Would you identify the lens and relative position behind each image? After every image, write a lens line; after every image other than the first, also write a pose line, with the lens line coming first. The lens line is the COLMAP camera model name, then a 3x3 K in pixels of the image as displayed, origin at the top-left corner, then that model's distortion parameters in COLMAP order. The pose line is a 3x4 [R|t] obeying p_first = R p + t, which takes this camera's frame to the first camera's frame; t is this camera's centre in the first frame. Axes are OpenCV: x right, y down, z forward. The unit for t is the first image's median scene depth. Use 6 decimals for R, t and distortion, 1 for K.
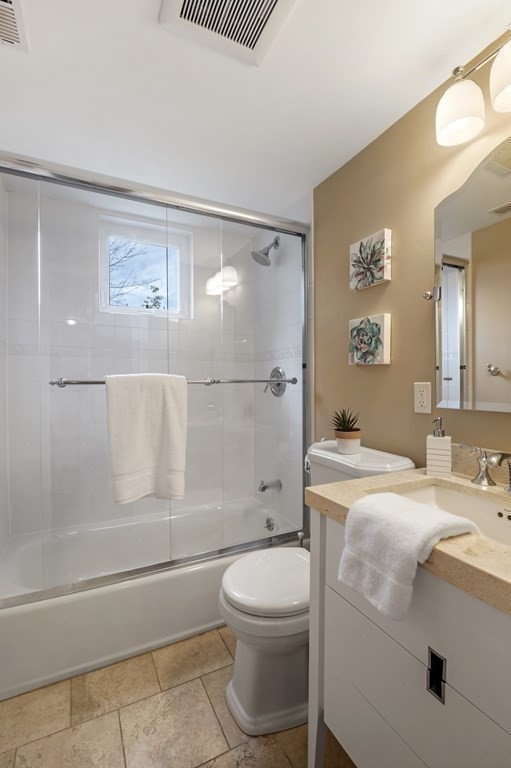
lens RADIAL K [[341.6, 0, 257.0], [0, 341.6, 387.0], [0, 0, 1]] dist [-0.001138, -0.000417]
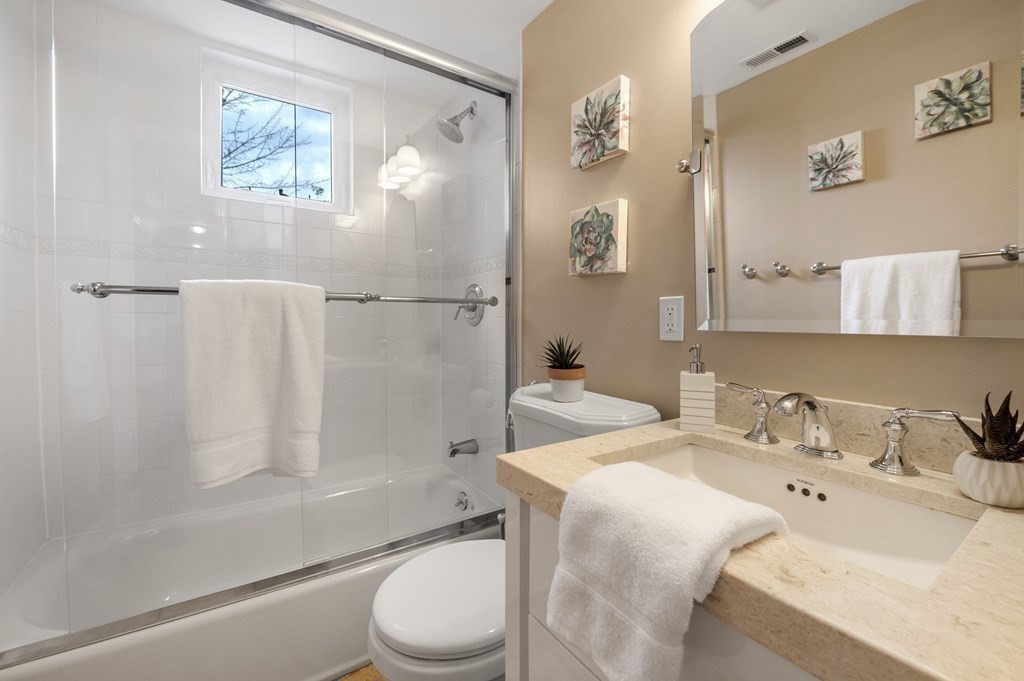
lens RADIAL K [[431.7, 0, 507.6], [0, 431.7, 327.1], [0, 0, 1]] dist [-0.001993, -0.000254]
pose [[0.992549, 0.003806, 0.121791, 0.042419], [-0.005627, 0.999877, 0.014612, 0.034530], [-0.121720, -0.015189, 0.992448, 0.153820]]
